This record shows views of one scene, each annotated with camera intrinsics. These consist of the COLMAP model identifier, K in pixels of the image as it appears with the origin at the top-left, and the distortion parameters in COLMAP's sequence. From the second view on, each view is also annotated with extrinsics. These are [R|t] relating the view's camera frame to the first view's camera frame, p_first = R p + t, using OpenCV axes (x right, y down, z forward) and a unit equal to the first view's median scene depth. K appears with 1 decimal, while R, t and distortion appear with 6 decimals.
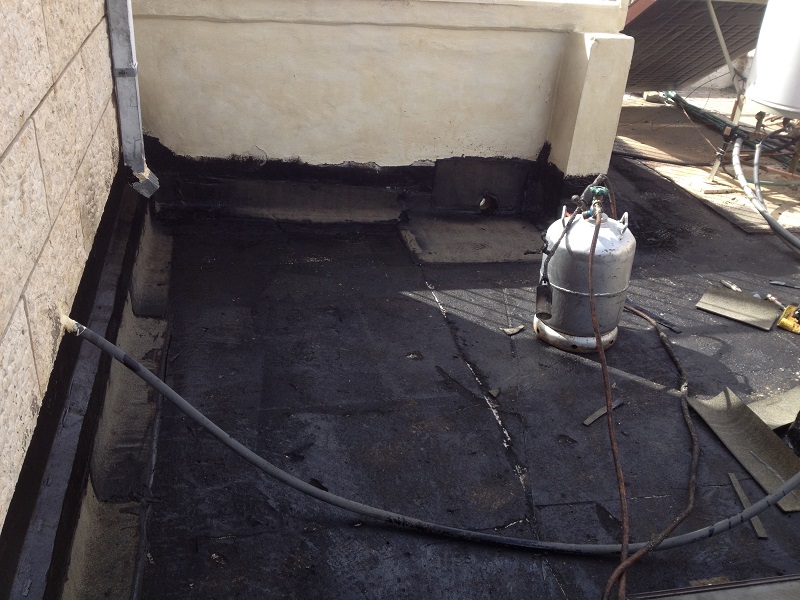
lens RADIAL K [[749.1, 0, 400.0], [0, 749.1, 300.0], [0, 0, 1]] dist [0.094884, -0.304409]
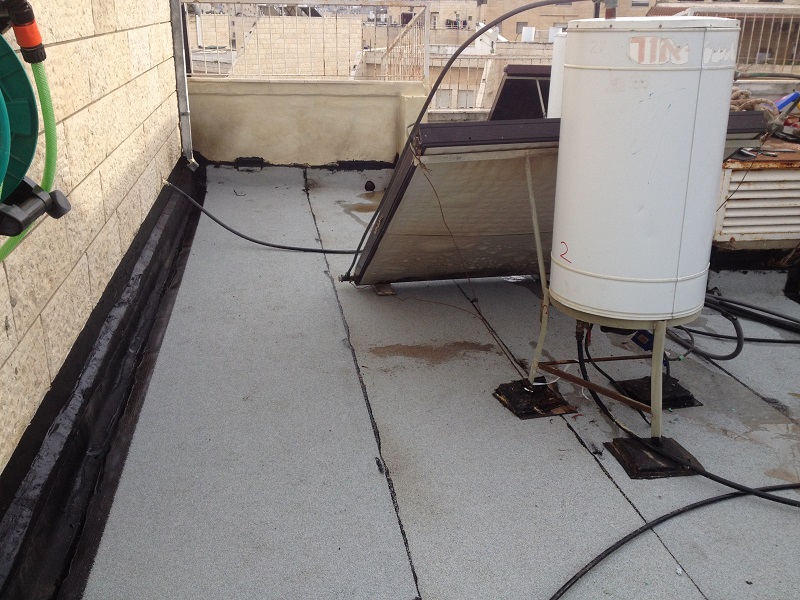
lens RADIAL K [[749.1, 0, 400.0], [0, 749.1, 300.0], [0, 0, 1]] dist [0.094884, -0.304409]
pose [[0.997977, -0.025772, -0.058111, 0.332601], [0.017370, 0.989898, -0.140712, 0.477924], [0.061150, 0.139418, 0.988344, -0.934984]]
